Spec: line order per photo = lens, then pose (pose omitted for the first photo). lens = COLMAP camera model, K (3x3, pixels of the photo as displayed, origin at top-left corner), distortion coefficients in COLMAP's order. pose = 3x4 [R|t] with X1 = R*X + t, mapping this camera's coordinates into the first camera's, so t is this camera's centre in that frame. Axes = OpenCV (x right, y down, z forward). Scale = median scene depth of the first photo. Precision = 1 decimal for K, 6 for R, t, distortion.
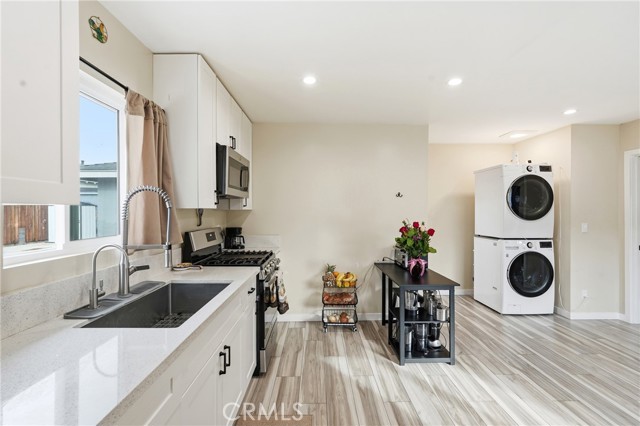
lens RADIAL K [[288.5, 0, 321.0], [0, 288.5, 211.5], [0, 0, 1]] dist [-0.001280, 0.003708]
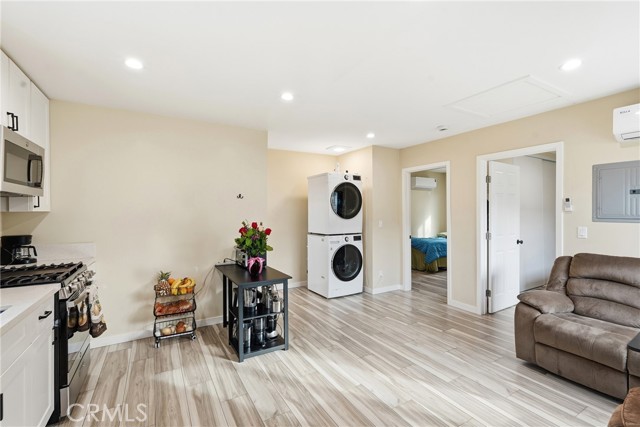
lens RADIAL K [[288.5, 0, 315.6], [0, 288.5, 211.2], [0, 0, 1]] dist [-0.001280, 0.003708]
pose [[0.877121, -0.003776, 0.480254, 0.018609], [0.006514, 0.999971, -0.004034, 0.000679], [-0.480225, 0.006667, 0.877120, -0.030513]]
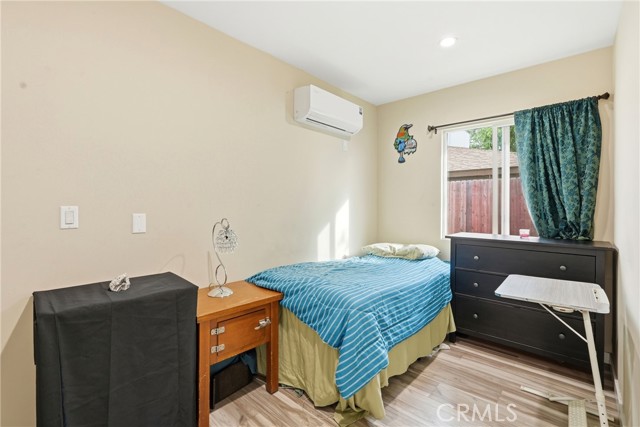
lens RADIAL K [[288.5, 0, 320.0], [0, 288.5, 208.8], [0, 0, 1]] dist [-0.001280, 0.003708]
pose [[0.687202, -0.017282, 0.726261, 0.940493], [0.010472, 0.999849, 0.013883, 0.032660], [-0.726391, -0.001935, 0.687279, 0.761826]]
